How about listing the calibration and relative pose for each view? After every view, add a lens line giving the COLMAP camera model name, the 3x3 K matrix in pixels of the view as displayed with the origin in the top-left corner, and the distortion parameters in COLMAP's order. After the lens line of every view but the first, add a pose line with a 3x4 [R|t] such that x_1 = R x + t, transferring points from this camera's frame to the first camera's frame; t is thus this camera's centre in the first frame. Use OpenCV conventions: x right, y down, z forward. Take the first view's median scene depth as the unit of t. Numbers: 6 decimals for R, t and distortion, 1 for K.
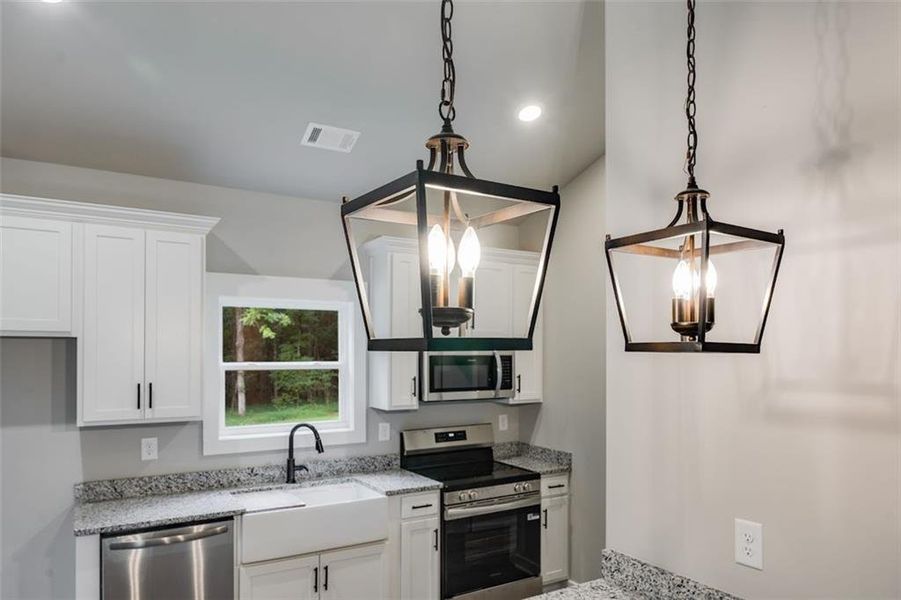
lens RADIAL K [[607.5, 0, 460.3], [0, 607.5, 353.7], [0, 0, 1]] dist [-0.003040, -0.000876]
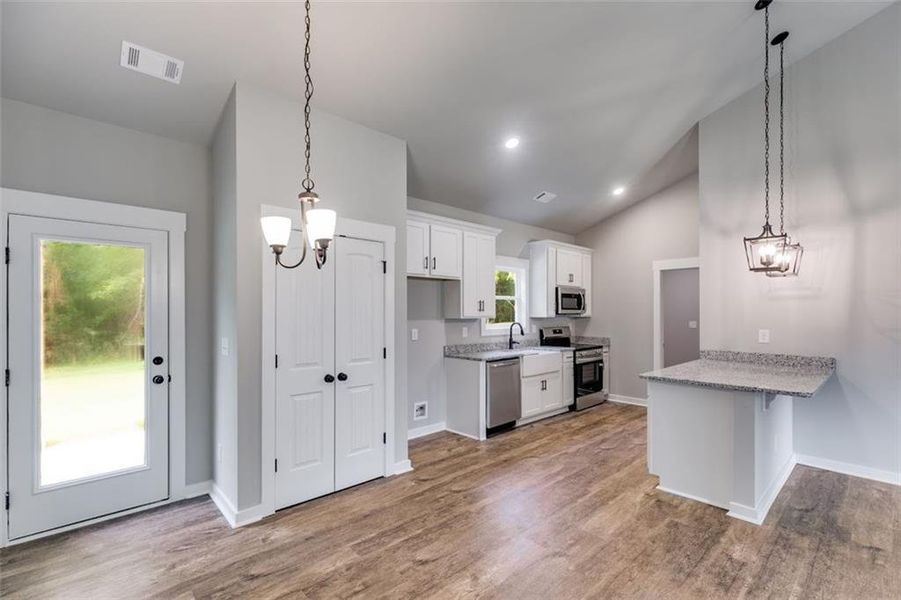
lens RADIAL K [[398.1, 0, 463.3], [0, 398.1, 314.7], [0, 0, 1]] dist [0.002462, -0.000301]
pose [[0.977991, -0.003672, 0.208614, -0.781980], [0.002933, 0.999988, 0.003853, 0.082961], [-0.208626, -0.003157, 0.977990, -0.401390]]
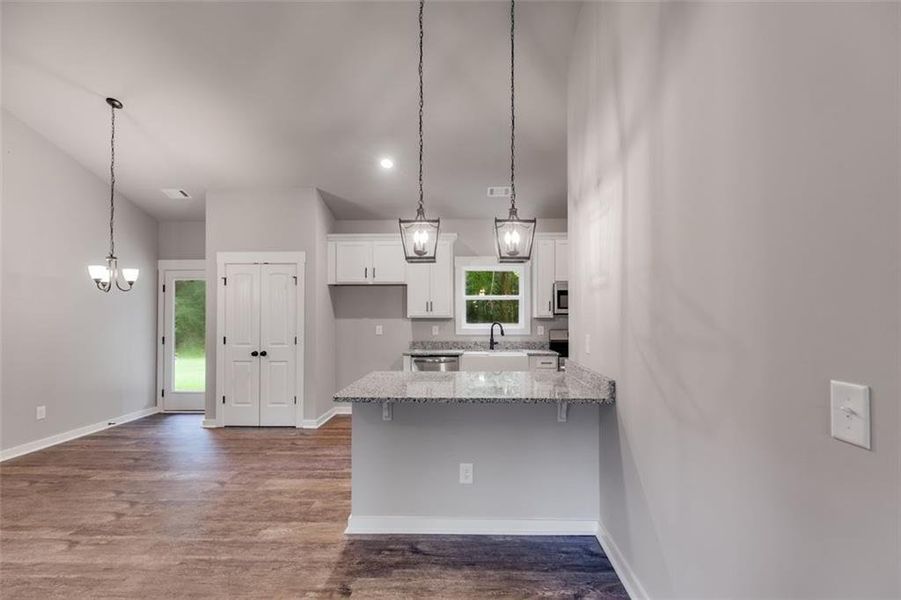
lens RADIAL K [[398.1, 0, 463.3], [0, 398.1, 314.7], [0, 0, 1]] dist [0.002462, -0.000301]
pose [[0.844279, -0.003587, -0.535891, 0.420616], [0.002323, 0.999993, -0.003034, 0.093636], [0.535898, 0.001317, 0.844282, -0.280661]]
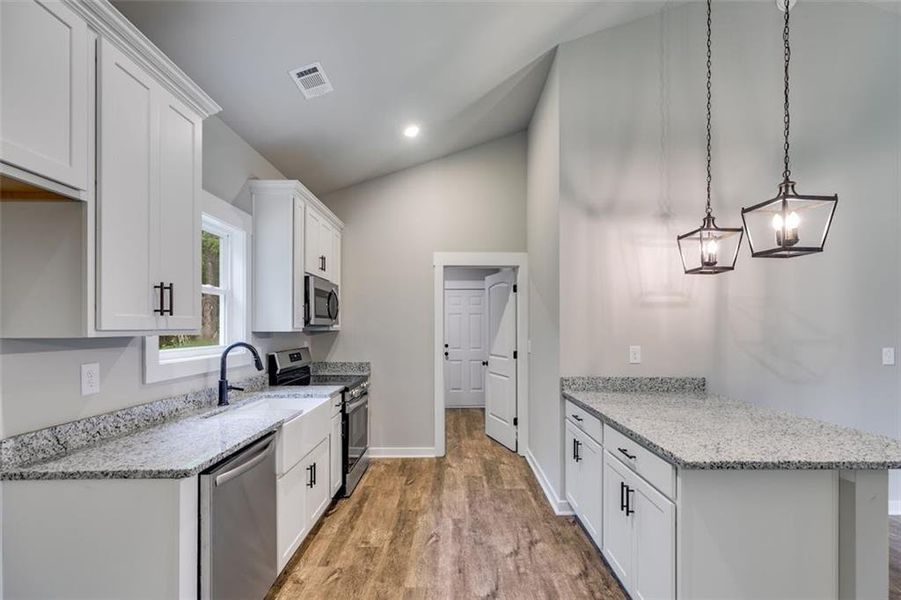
lens RADIAL K [[407.5, 0, 455.9], [0, 407.5, 326.8], [0, 0, 1]] dist [0.001701, 0.000144]
pose [[0.513539, -0.000035, 0.858067, -0.672071], [0.000291, 1.000000, -0.000133, 0.090273], [-0.858066, 0.000318, 0.513538, 0.357946]]
